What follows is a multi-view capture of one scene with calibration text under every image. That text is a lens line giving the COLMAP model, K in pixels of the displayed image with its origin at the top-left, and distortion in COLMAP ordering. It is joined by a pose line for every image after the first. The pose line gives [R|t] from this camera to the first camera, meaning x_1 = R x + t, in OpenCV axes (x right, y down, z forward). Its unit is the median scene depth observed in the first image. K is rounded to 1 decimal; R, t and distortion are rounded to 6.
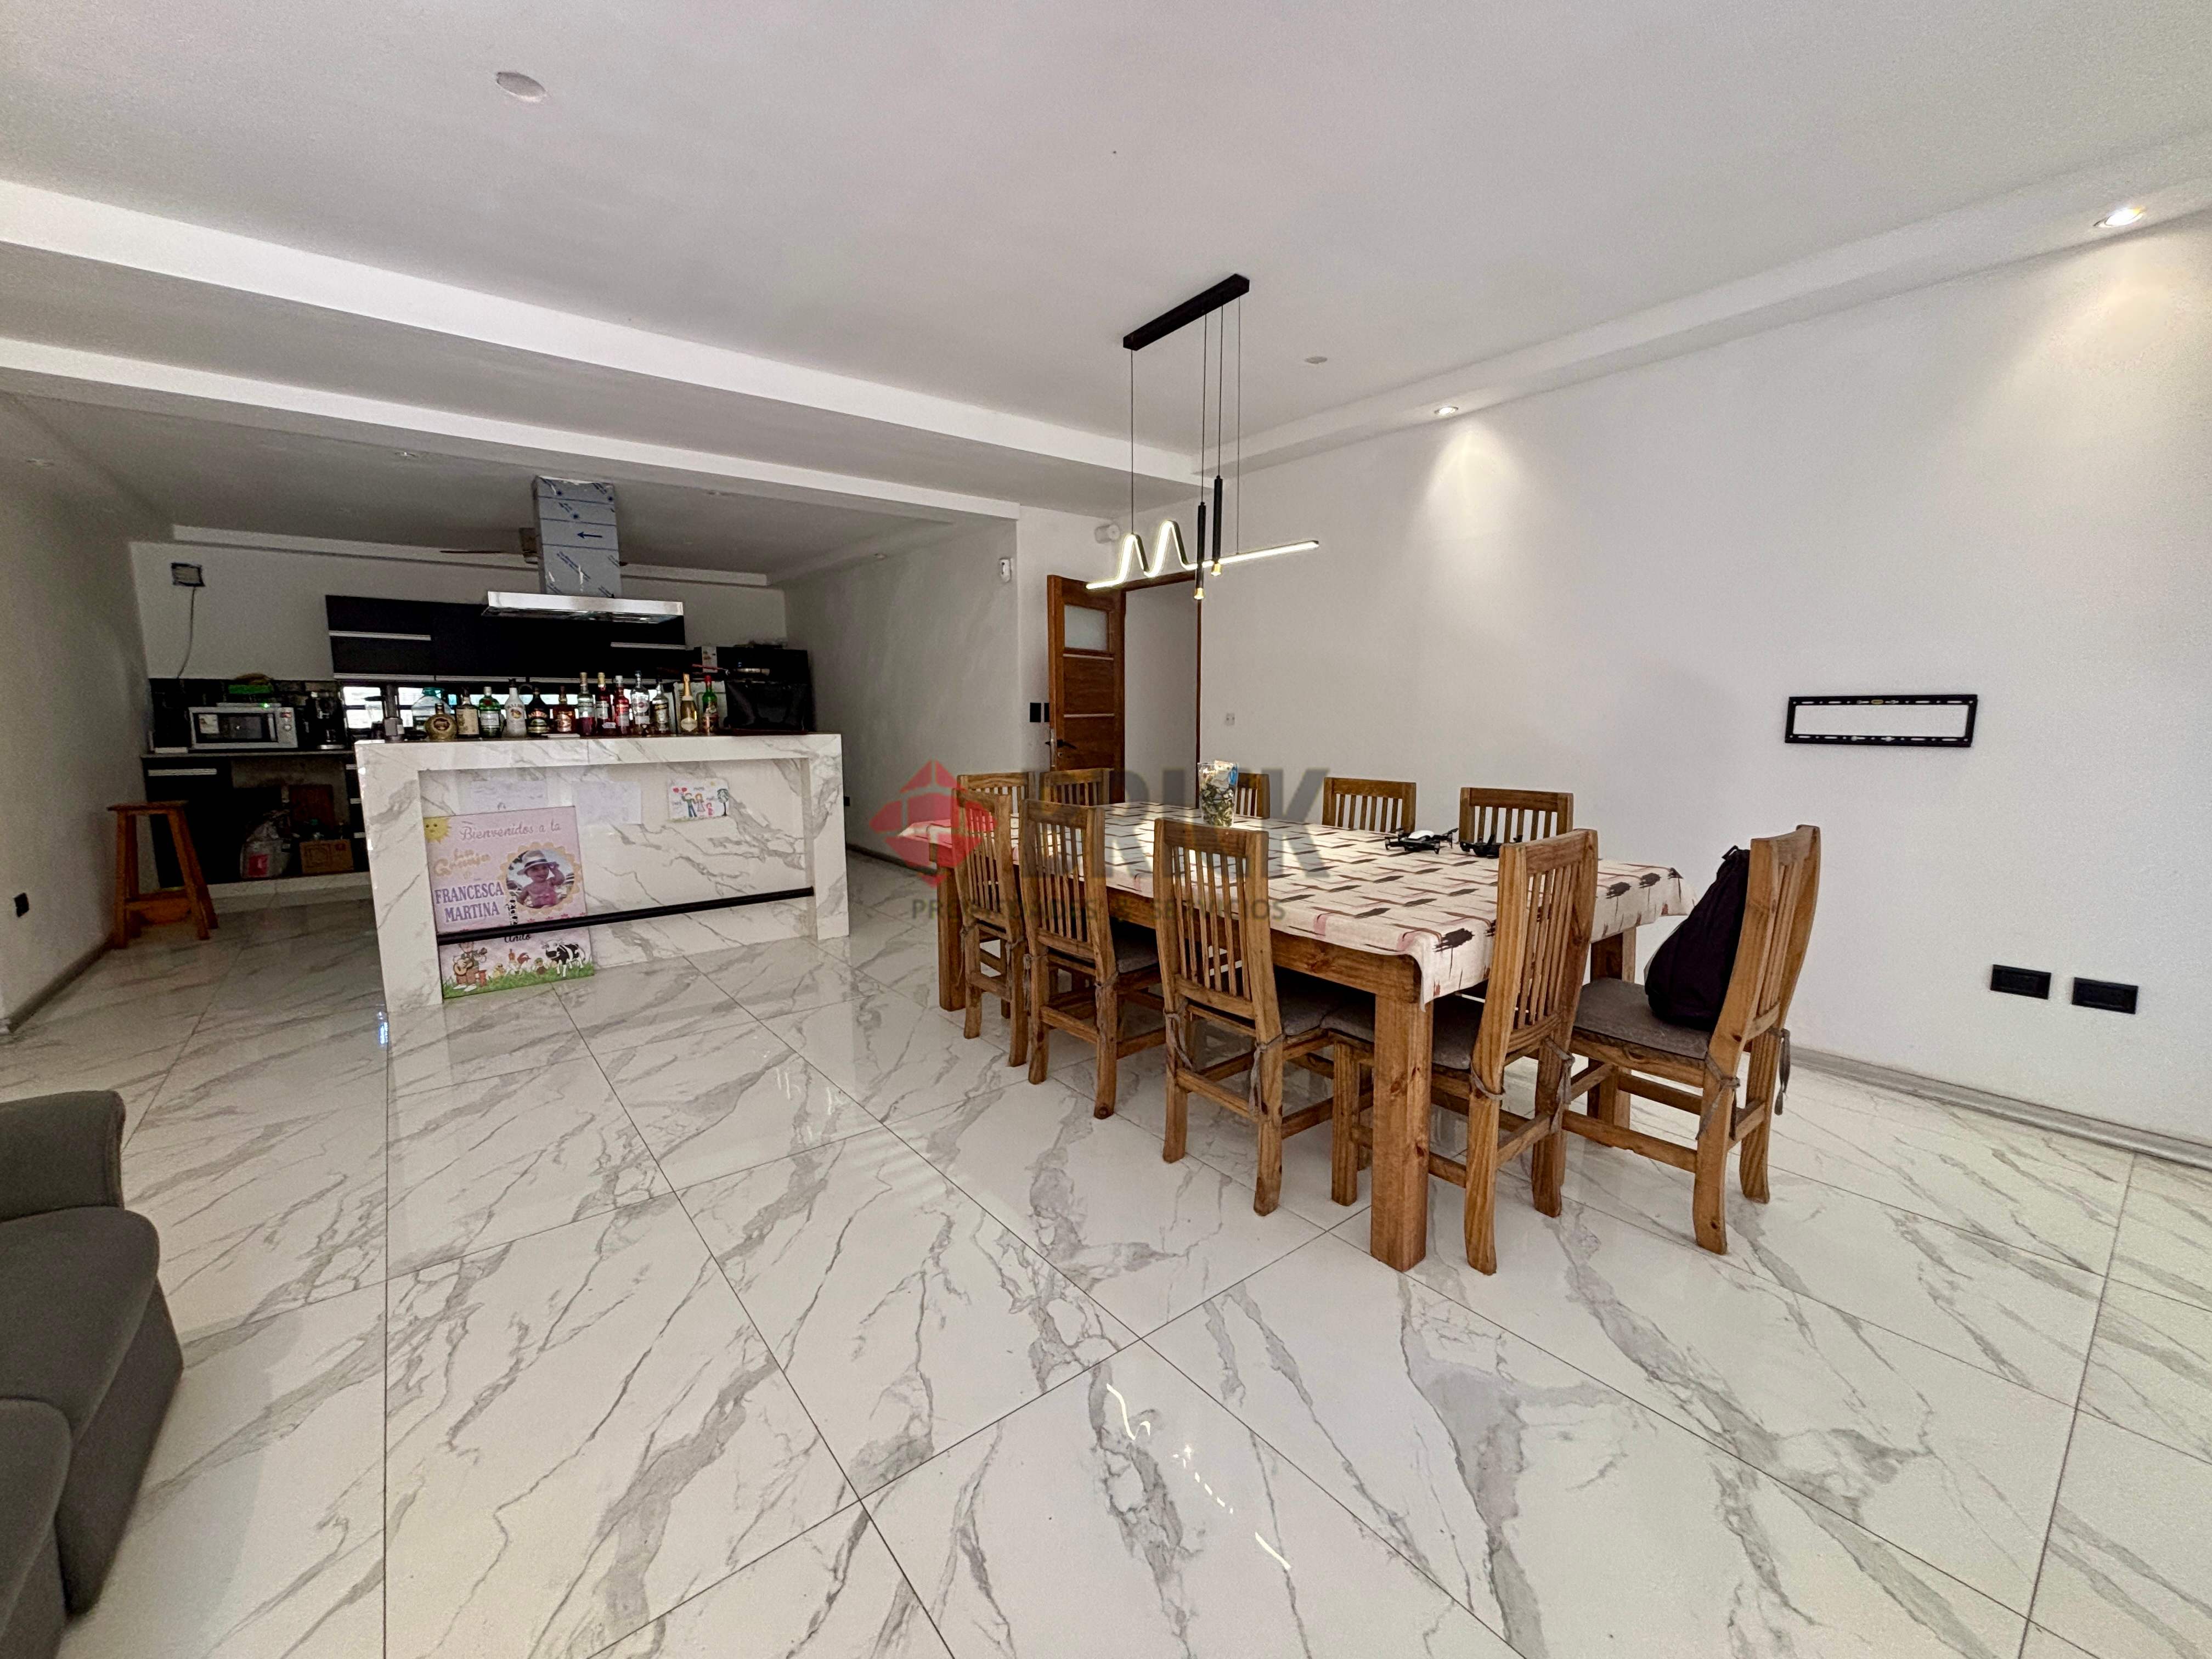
lens RADIAL K [[893.5, 0, 1086.7], [0, 893.5, 822.5], [0, 0, 1]] dist [0.000150, 0.000501]
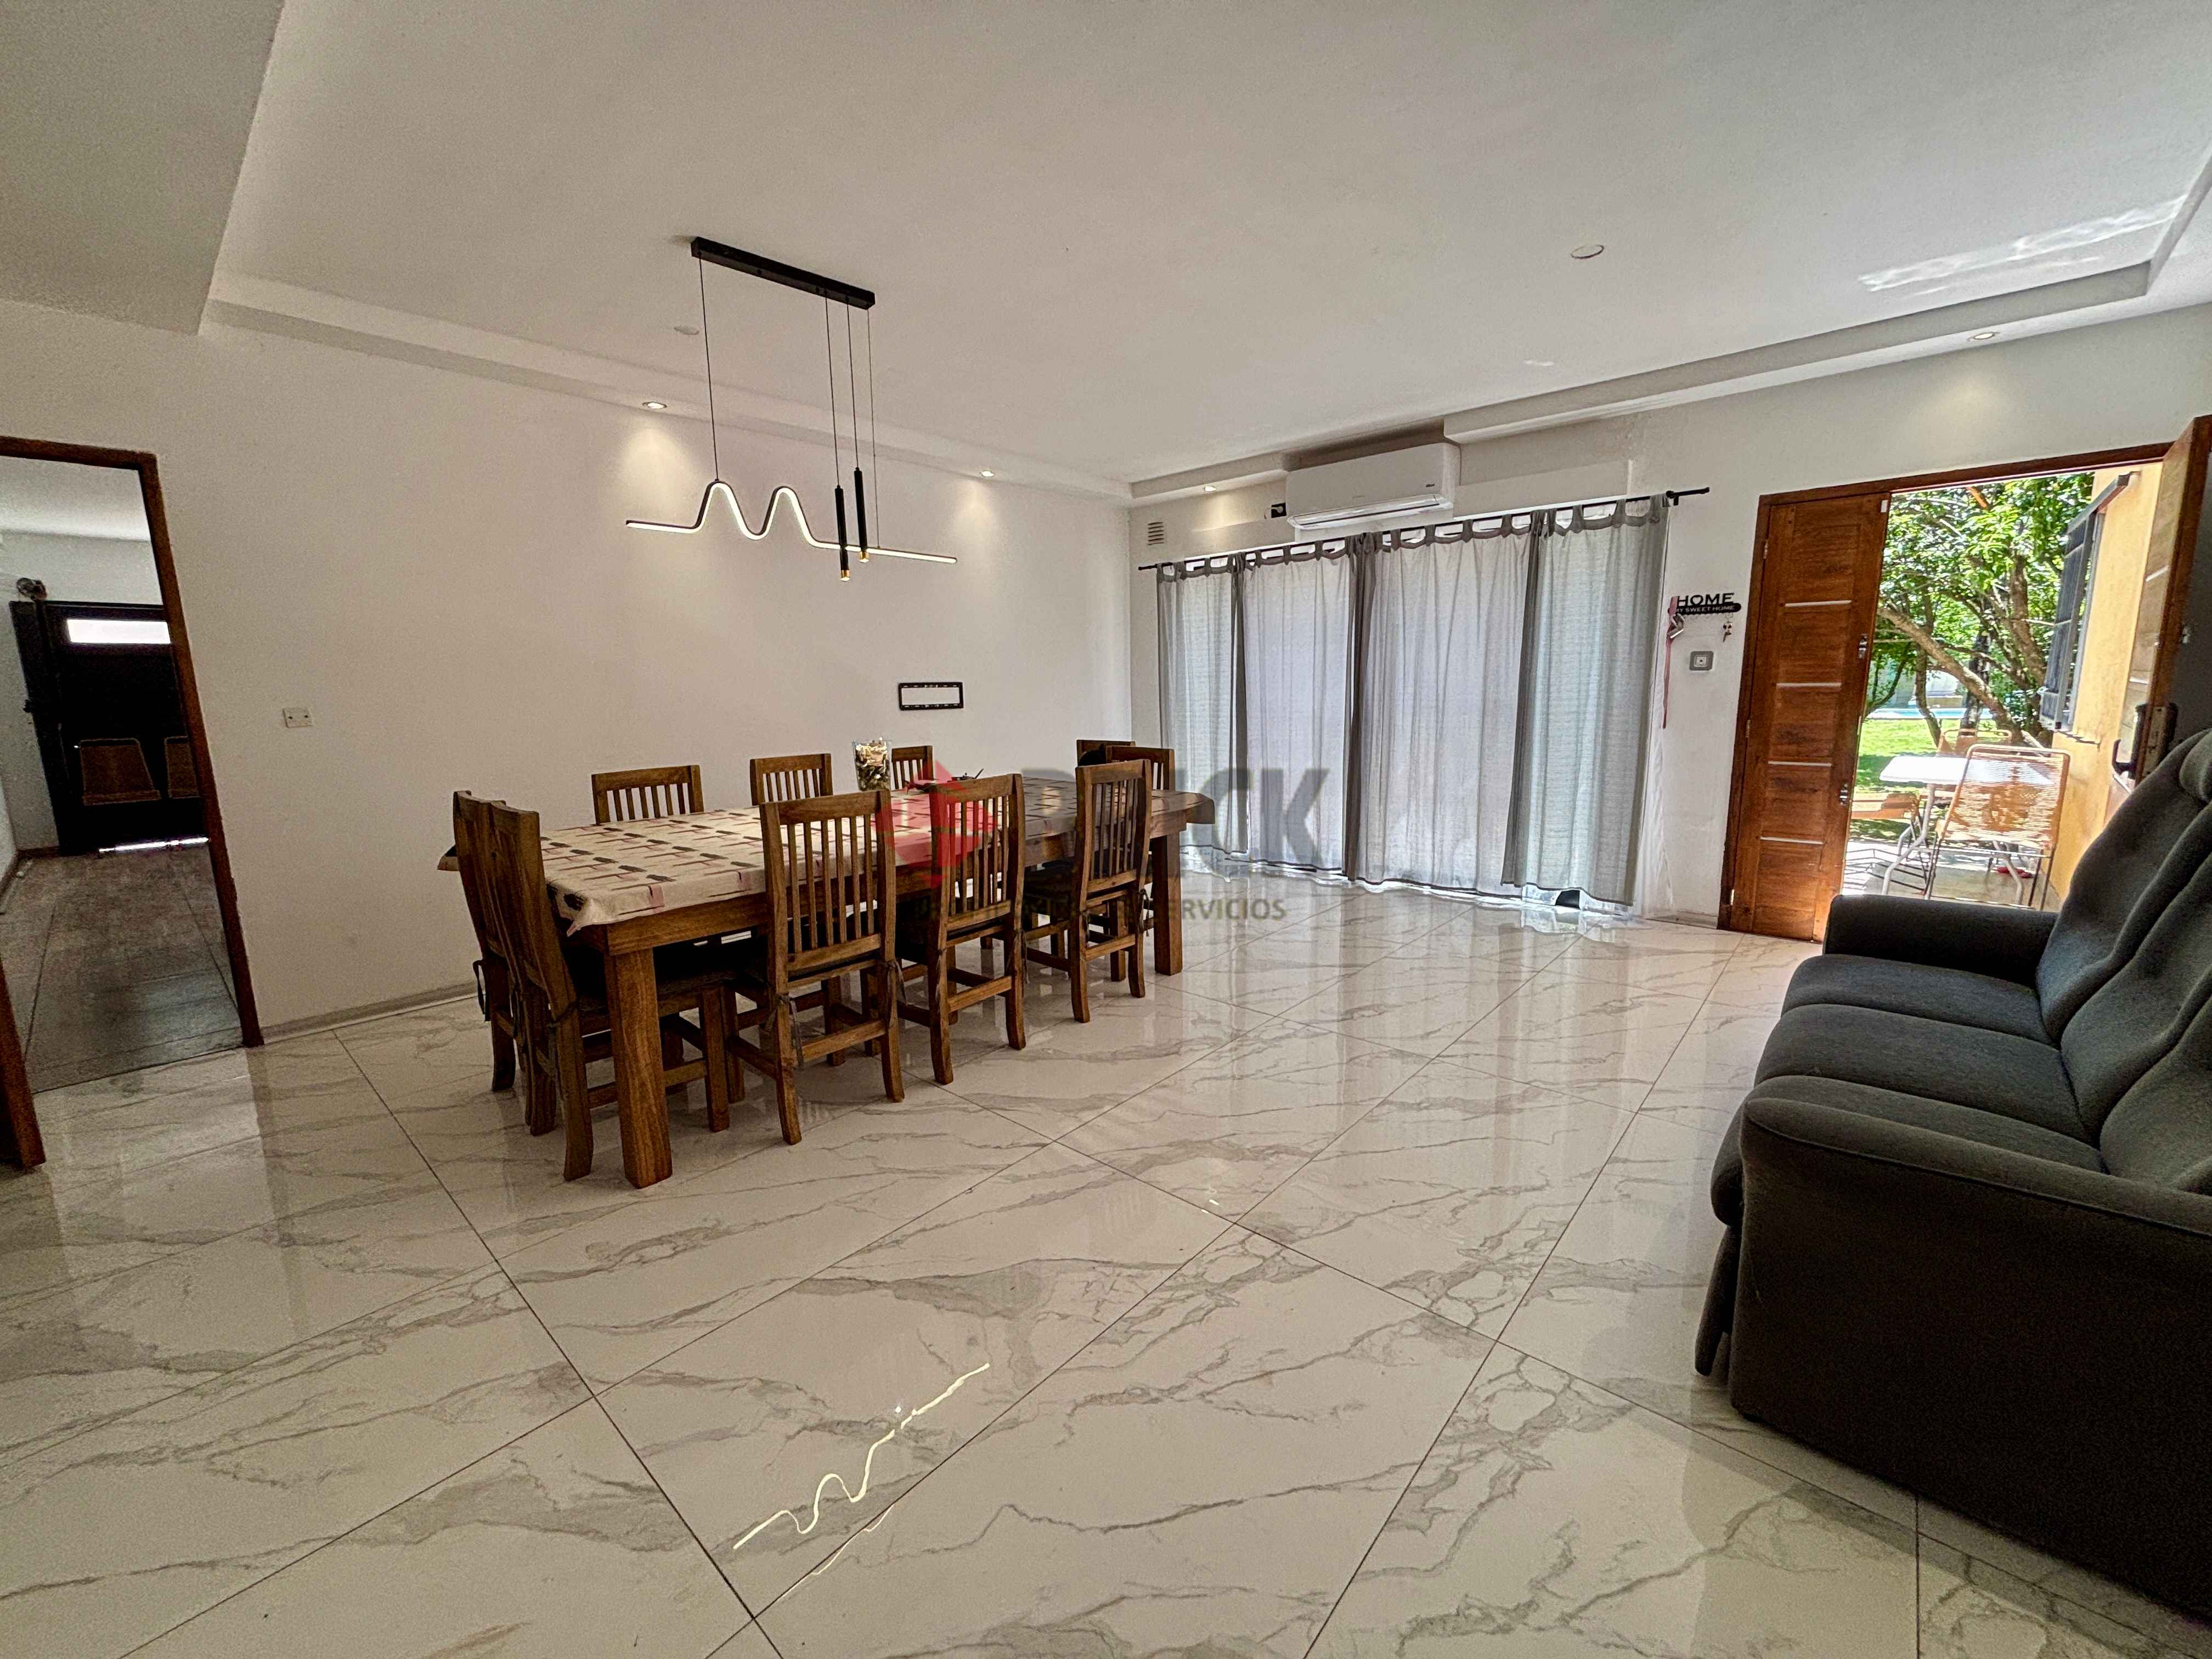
lens RADIAL K [[893.5, 0, 1096.0], [0, 893.5, 830.7], [0, 0, 1]] dist [0.000150, 0.000501]
pose [[-0.178265, -0.154690, 0.971747, -1.040723], [0.141152, 0.973332, 0.180836, -0.129743], [-0.973806, 0.169401, -0.151676, 1.002802]]
